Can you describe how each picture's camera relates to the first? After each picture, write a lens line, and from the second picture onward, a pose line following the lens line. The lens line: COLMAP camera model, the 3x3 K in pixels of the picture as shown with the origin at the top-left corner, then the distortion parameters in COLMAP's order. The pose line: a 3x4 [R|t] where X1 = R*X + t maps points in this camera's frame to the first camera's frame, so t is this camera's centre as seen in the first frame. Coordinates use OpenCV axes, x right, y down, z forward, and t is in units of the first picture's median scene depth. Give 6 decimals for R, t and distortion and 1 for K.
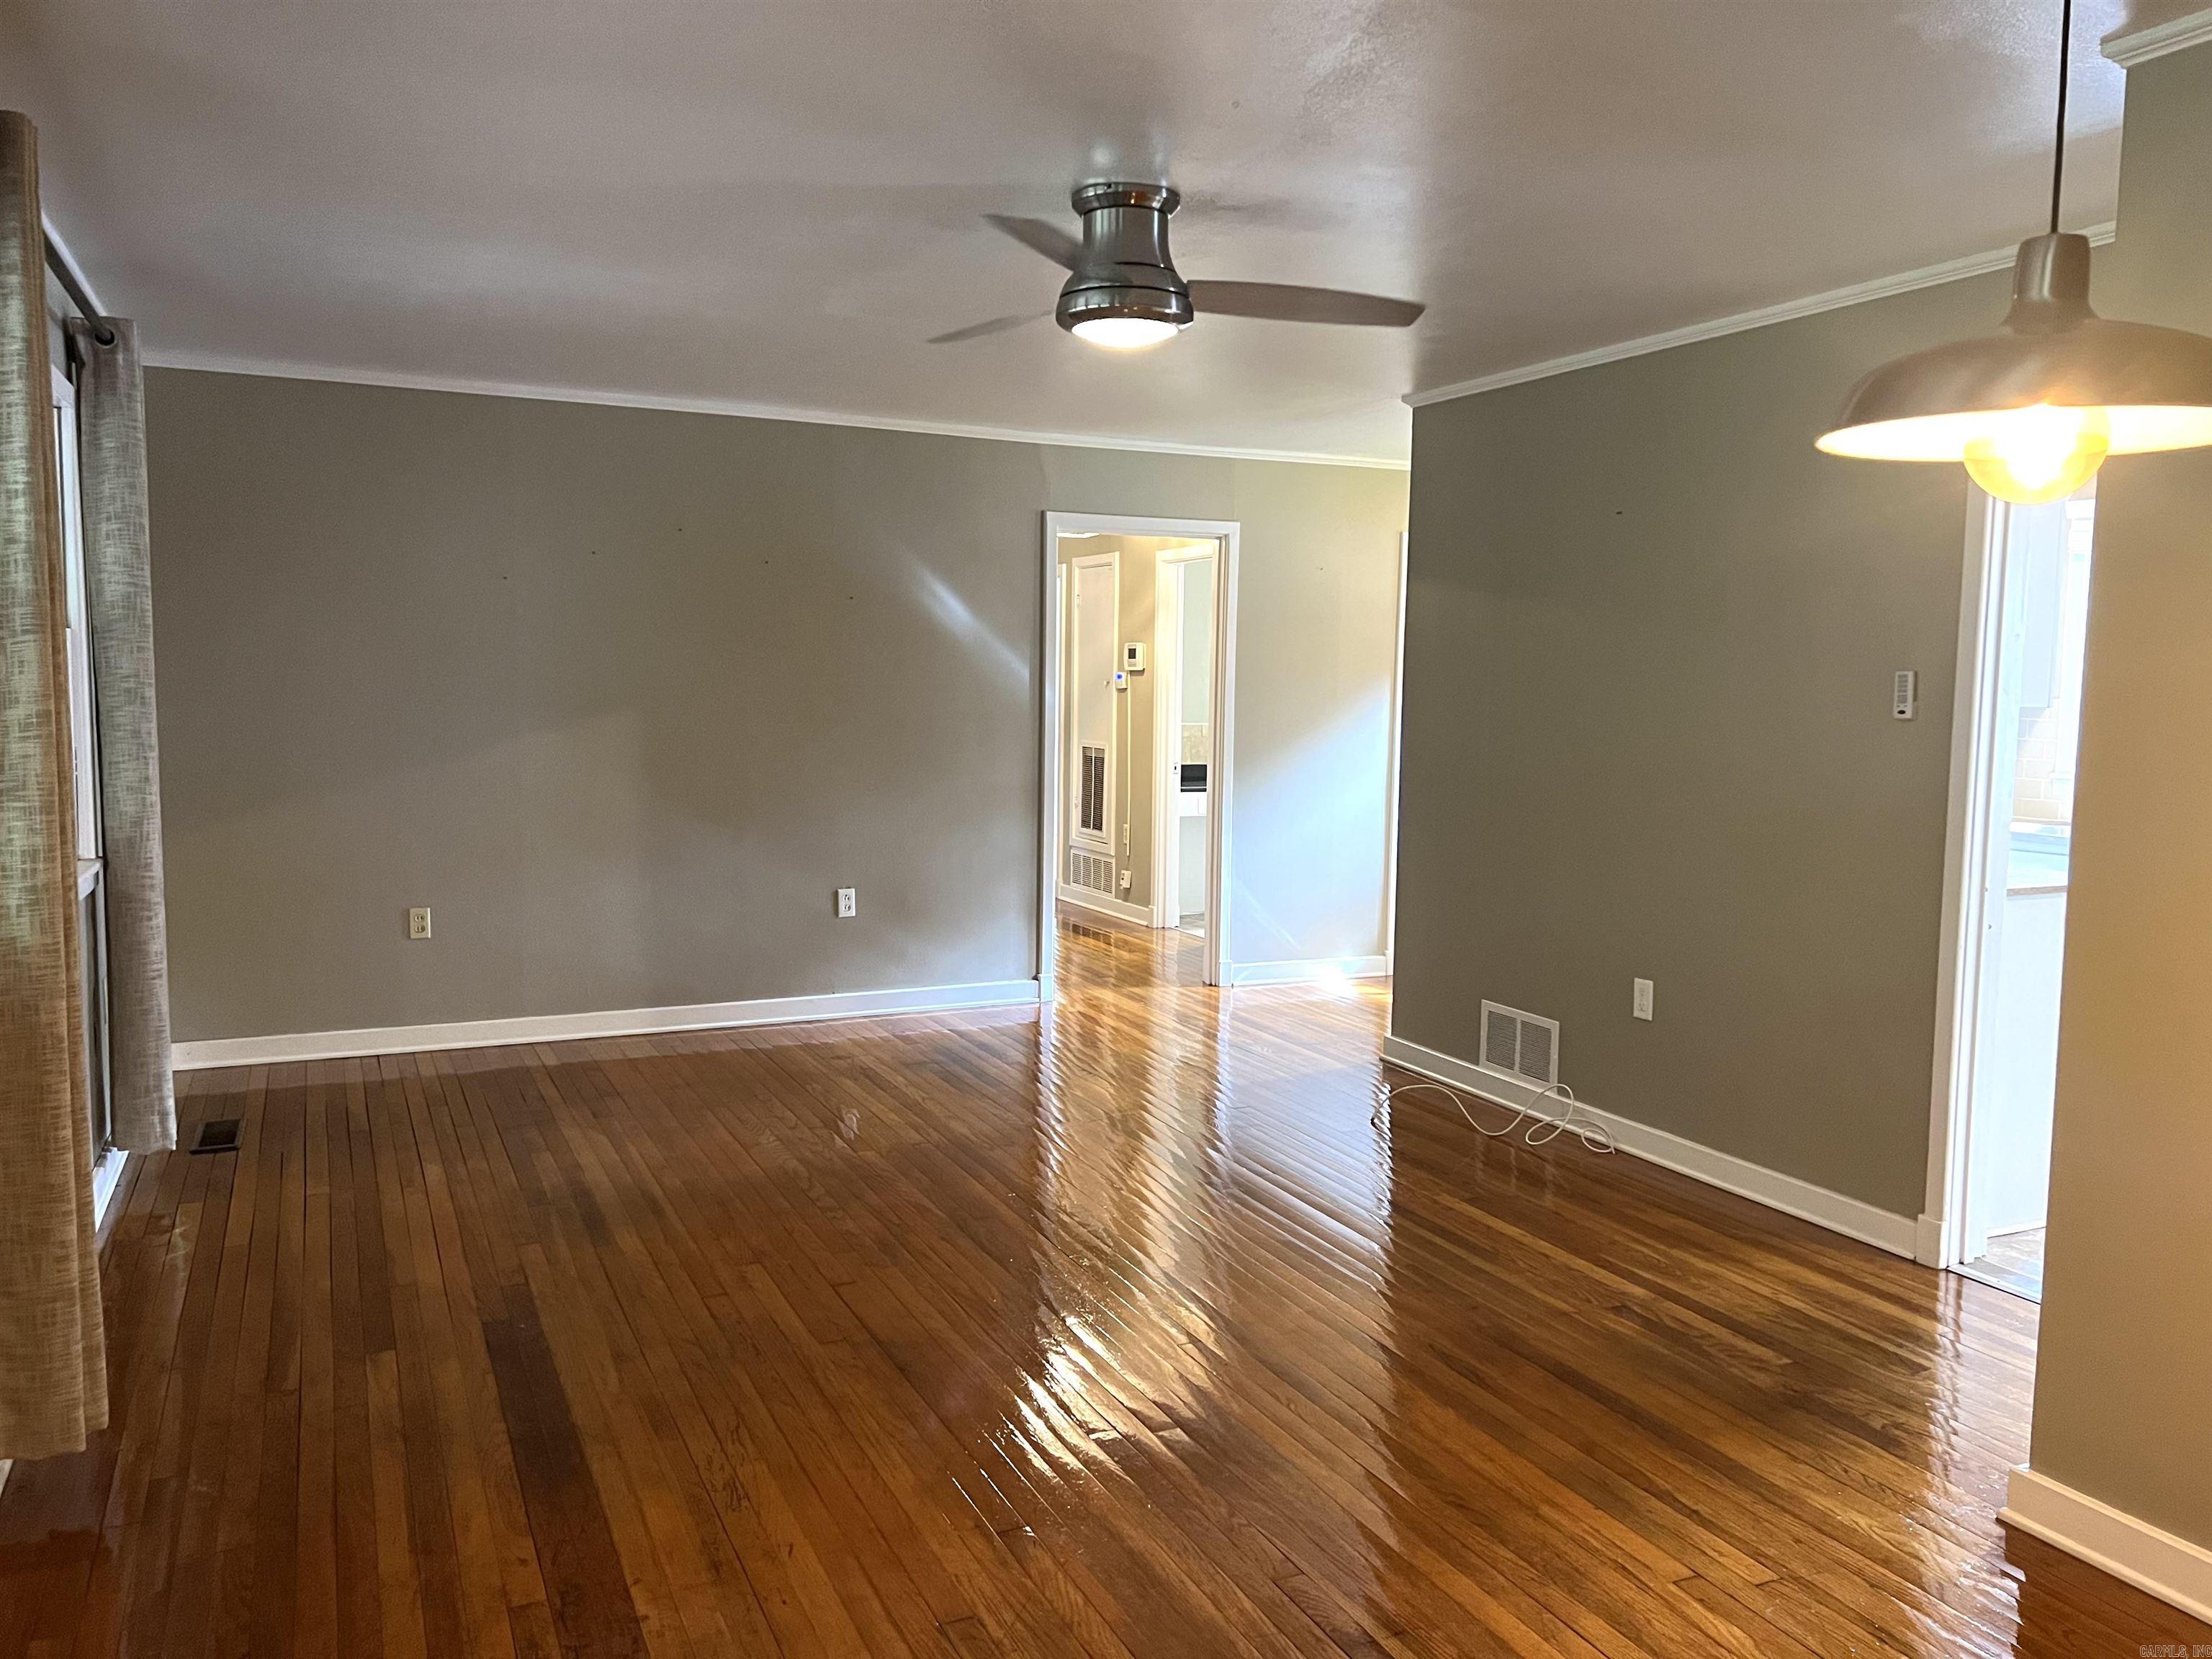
lens RADIAL K [[1650.6, 0, 1104.8], [0, 1650.6, 819.2], [0, 0, 1]] dist [0.014364, -0.010297]
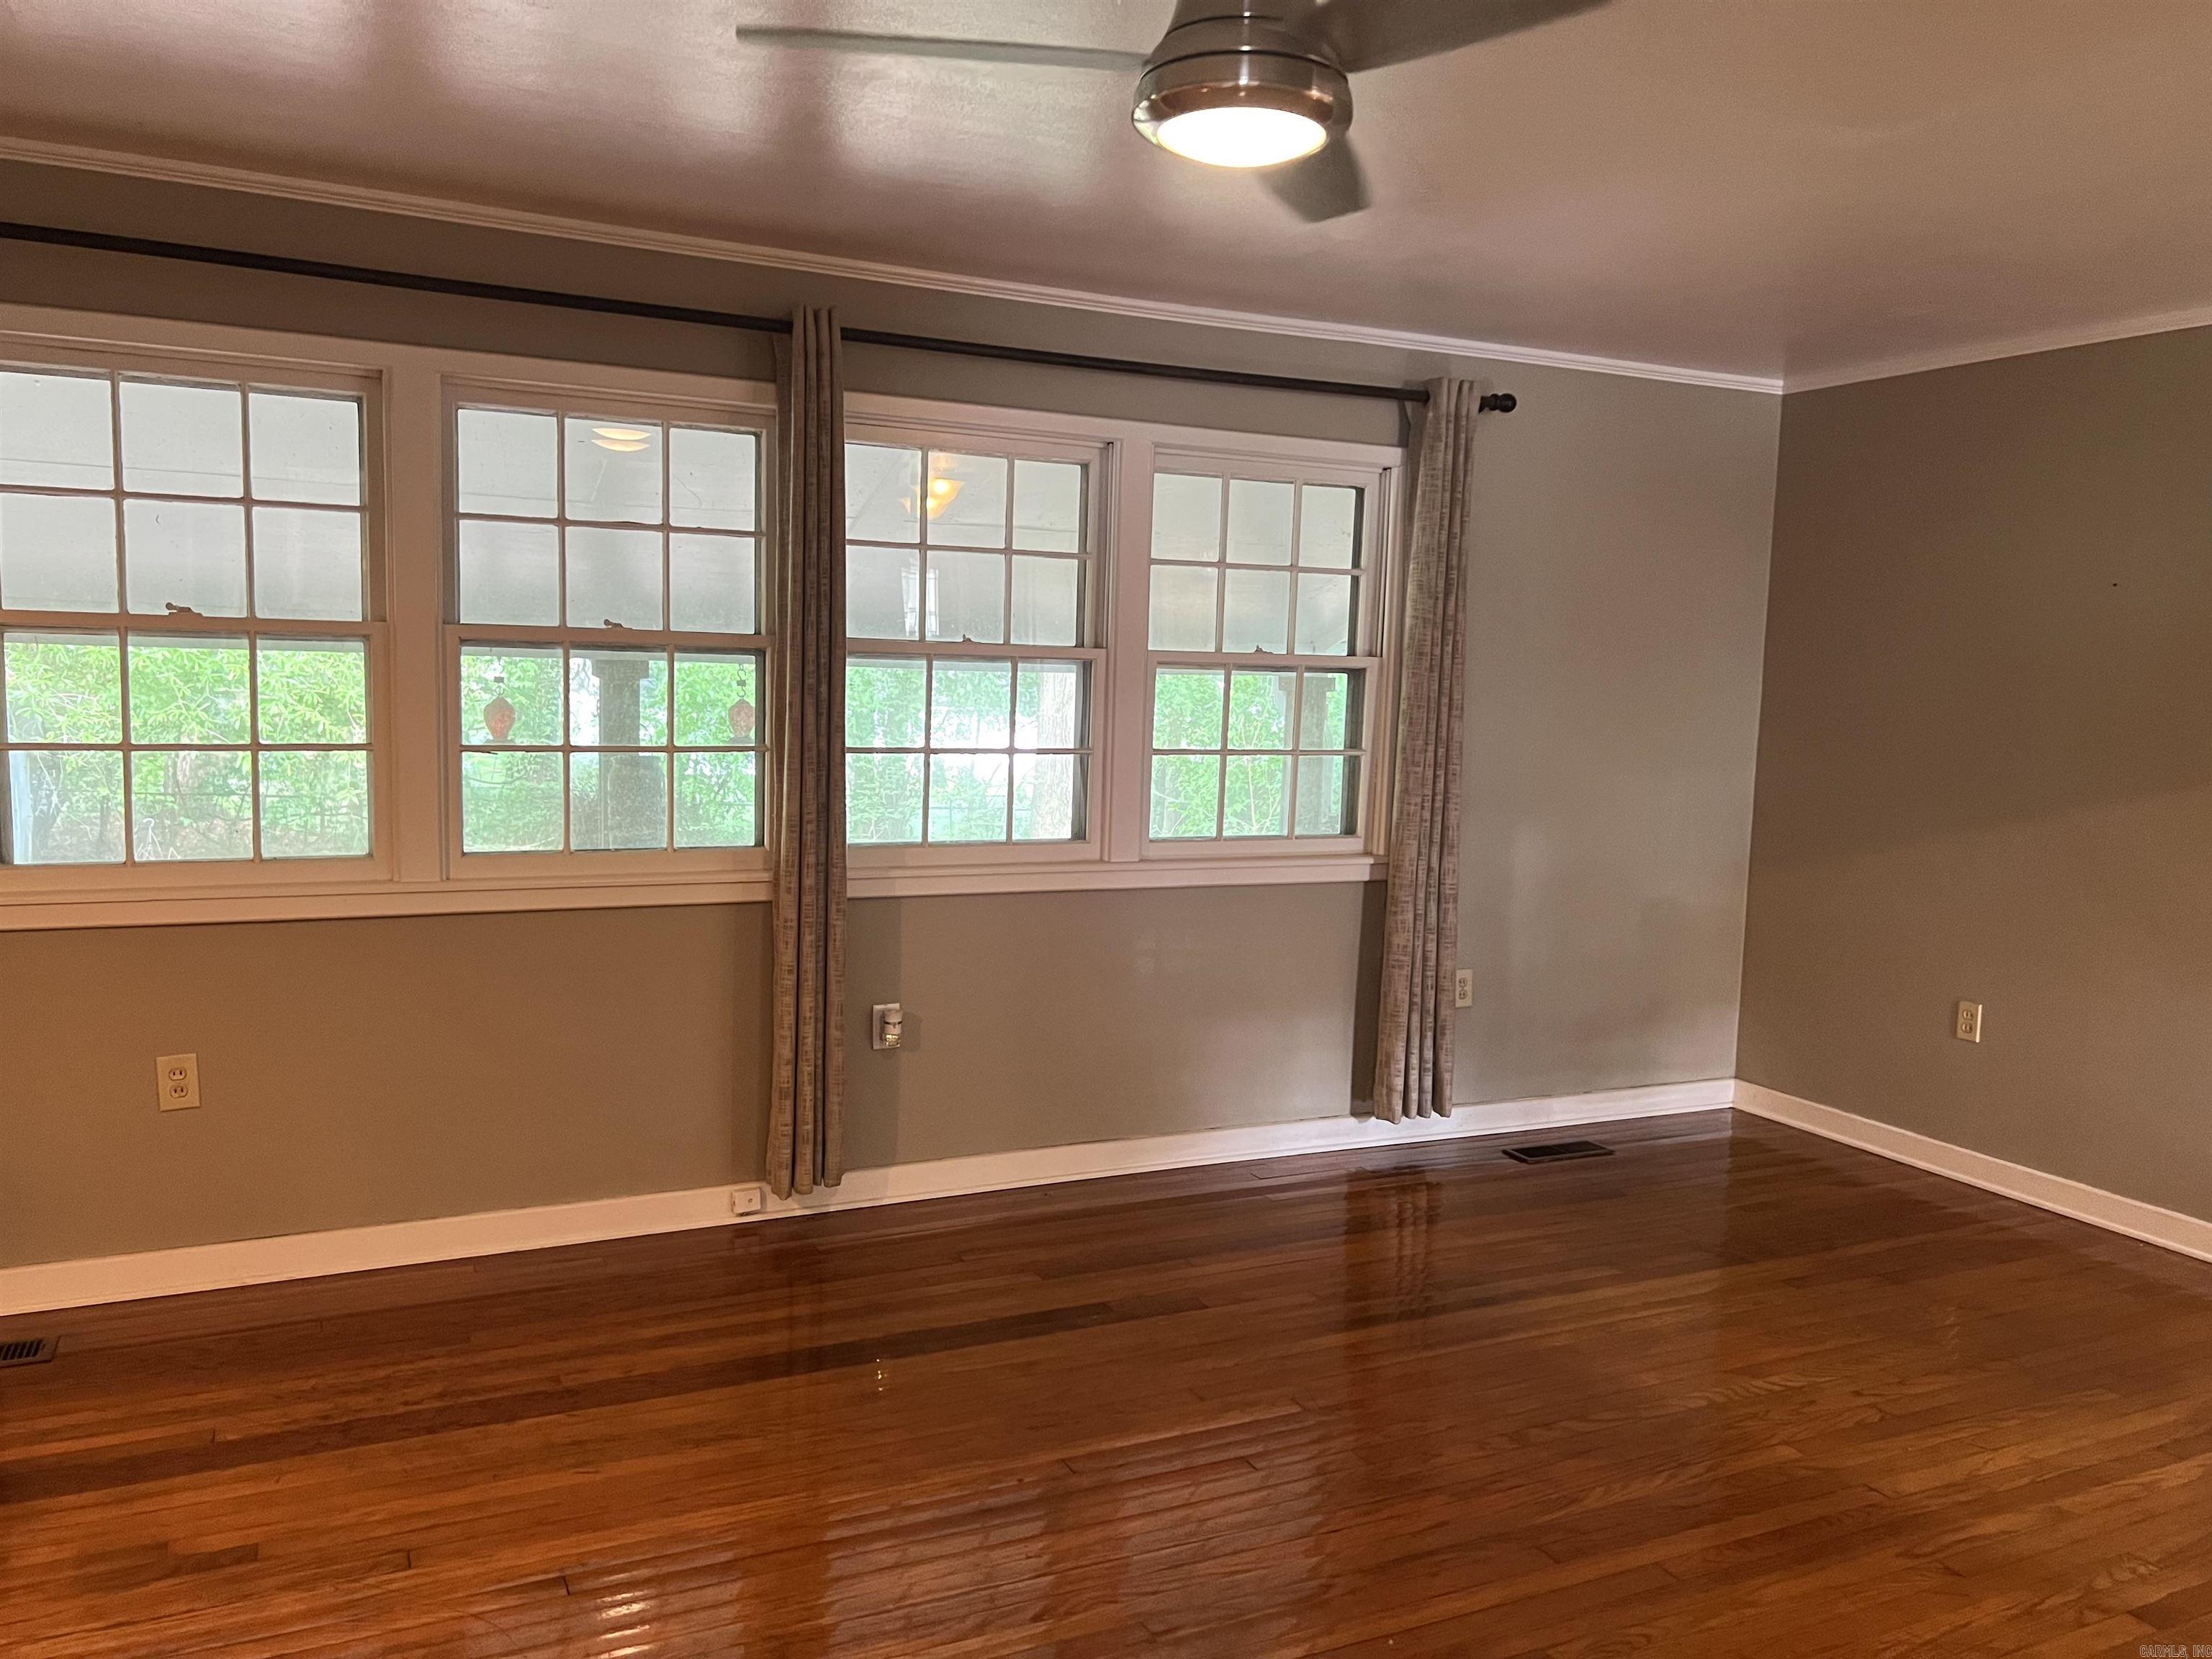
lens RADIAL K [[1650.6, 0, 1104.8], [0, 1650.6, 819.2], [0, 0, 1]] dist [0.014364, -0.010297]
pose [[0.013977, 0.078378, -0.996826, 0.663417], [-0.119510, 0.989908, 0.076158, -0.081303], [0.992735, 0.118066, 0.023203, 0.967919]]
